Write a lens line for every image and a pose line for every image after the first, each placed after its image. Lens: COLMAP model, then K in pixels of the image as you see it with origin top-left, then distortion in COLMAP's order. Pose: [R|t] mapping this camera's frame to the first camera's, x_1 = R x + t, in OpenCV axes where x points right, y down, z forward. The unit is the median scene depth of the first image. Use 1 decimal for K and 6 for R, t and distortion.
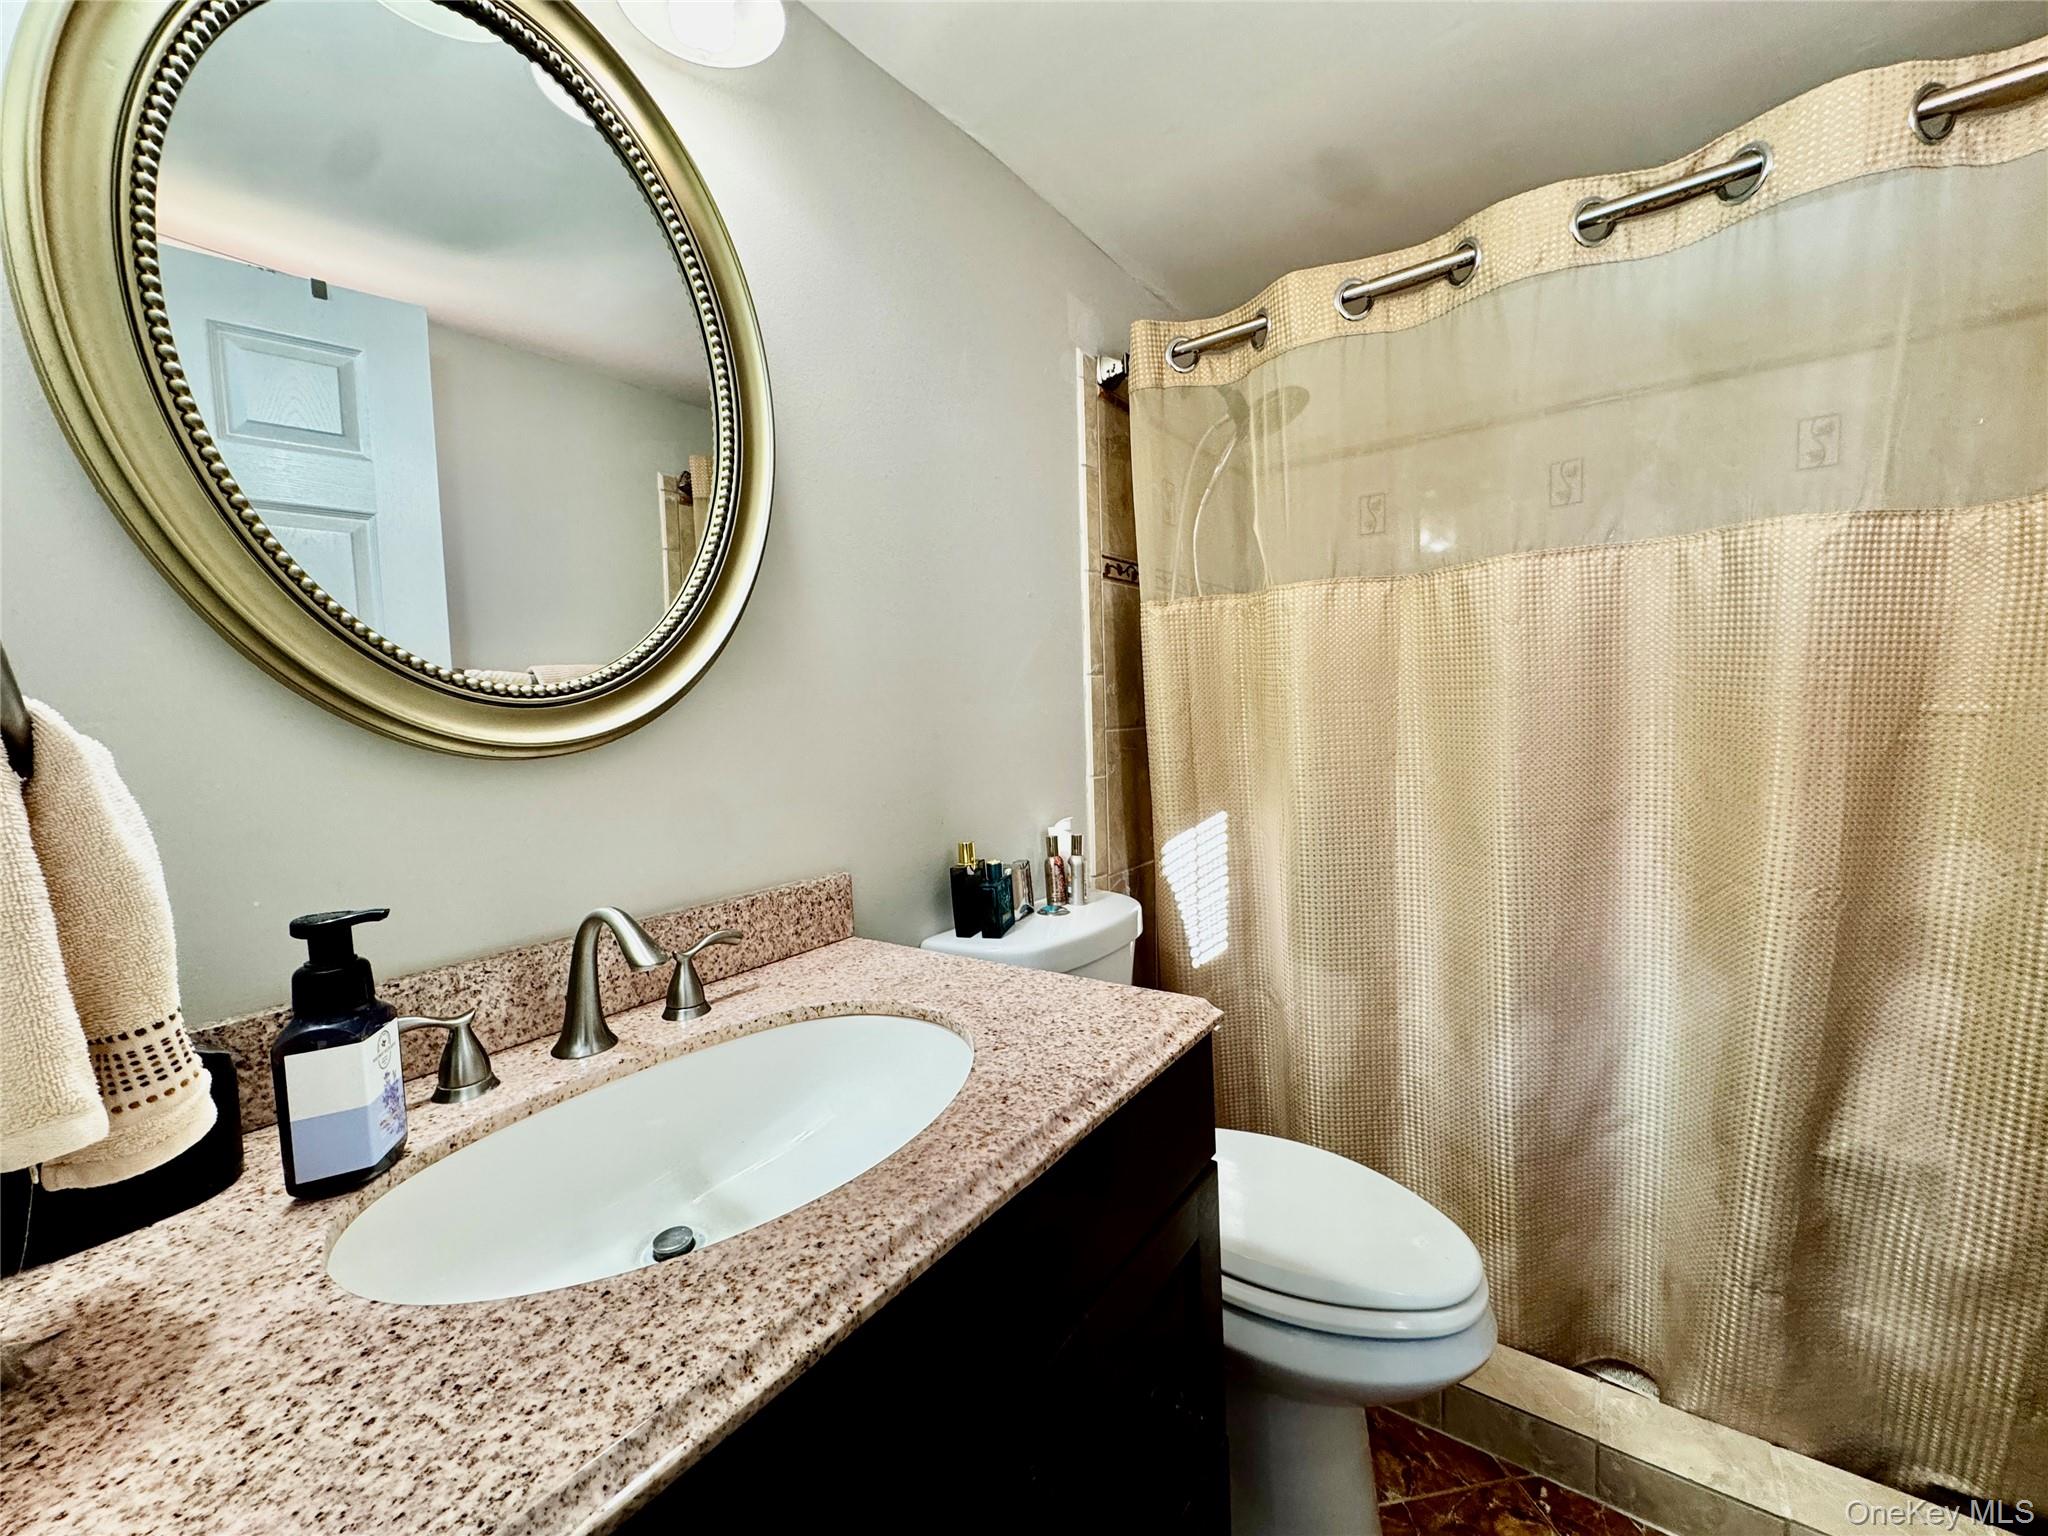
lens RADIAL K [[821.1, 0, 1024.0], [0, 821.1, 768.0], [0, 0, 1]] dist [0.000458, 0.000069]
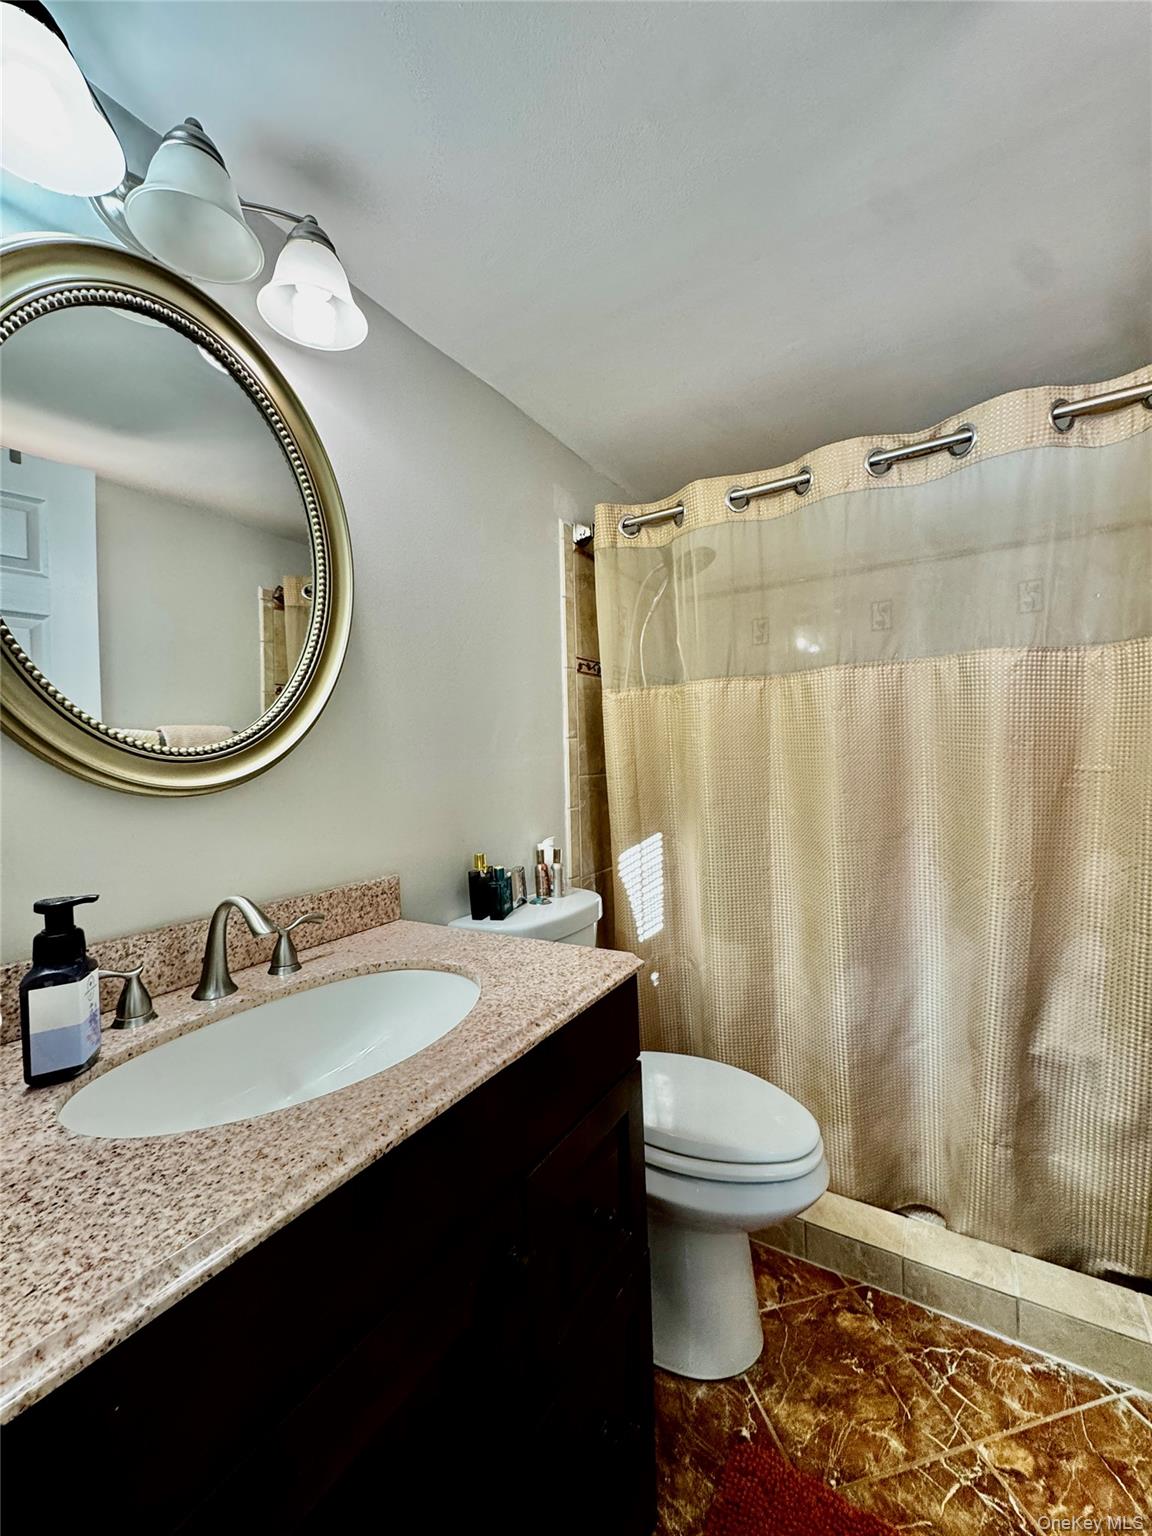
lens RADIAL K [[615.8, 0, 576.0], [0, 615.8, 768.0], [0, 0, 1]] dist [0.000458, 0.000069]
pose [[0.996981, 0.006743, 0.077349, 0.016144], [-0.002561, 0.998536, -0.054028, -0.003448], [-0.077601, 0.053667, 0.995539, -0.122376]]
